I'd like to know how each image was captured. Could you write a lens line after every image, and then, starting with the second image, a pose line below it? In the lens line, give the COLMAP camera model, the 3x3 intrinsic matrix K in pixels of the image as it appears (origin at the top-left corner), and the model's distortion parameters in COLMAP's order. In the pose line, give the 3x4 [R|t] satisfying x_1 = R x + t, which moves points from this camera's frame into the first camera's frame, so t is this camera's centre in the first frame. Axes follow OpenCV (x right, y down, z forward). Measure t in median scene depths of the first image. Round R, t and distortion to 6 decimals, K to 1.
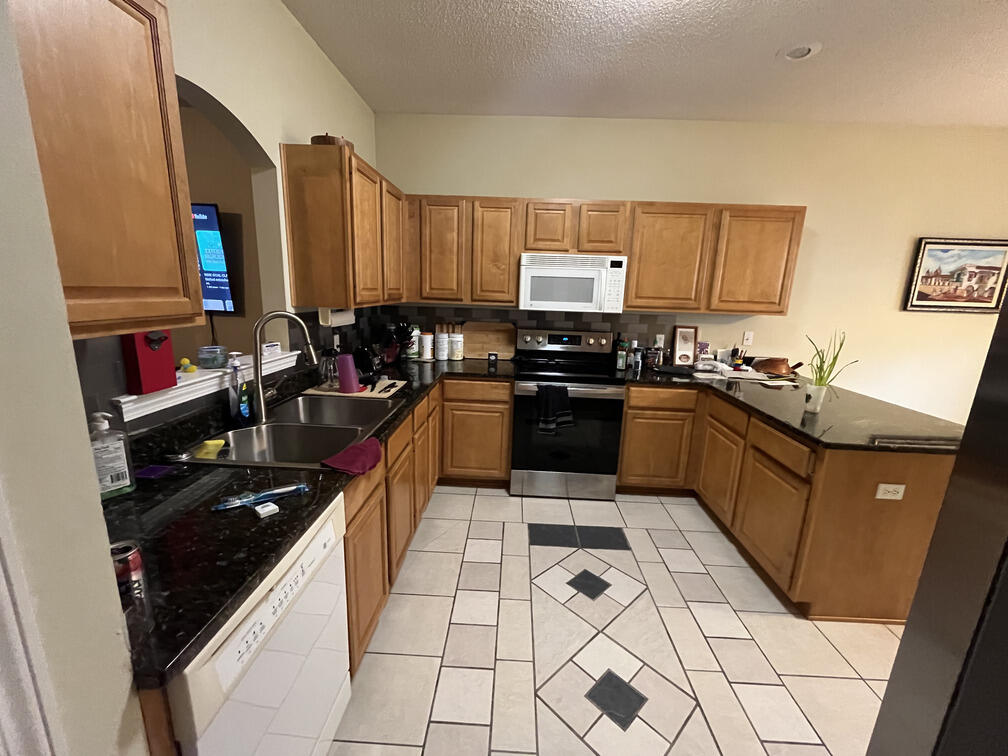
lens RADIAL K [[408.7, 0, 505.8], [0, 408.7, 377.5], [0, 0, 1]] dist [-0.003854, -0.000560]
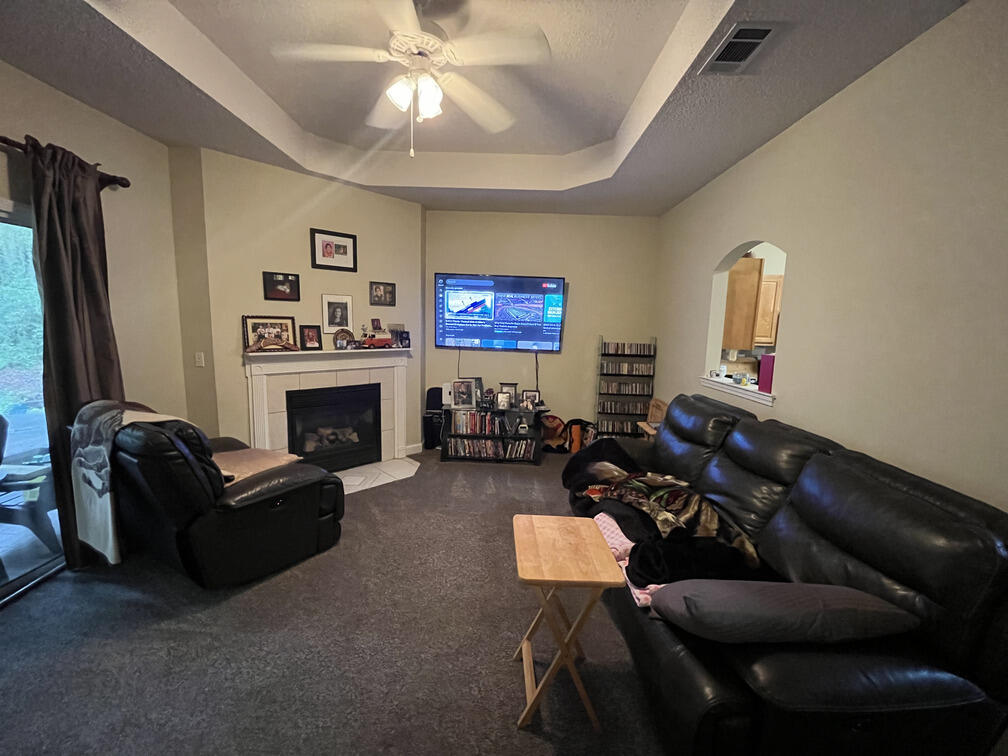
lens RADIAL K [[408.7, 0, 501.1], [0, 408.7, 380.4], [0, 0, 1]] dist [-0.003854, -0.000560]
pose [[0.999861, -0.006011, 0.015524, -0.769671], [0.007128, 0.997311, -0.072938, 0.038705], [-0.015044, 0.073039, 0.997216, -0.347468]]
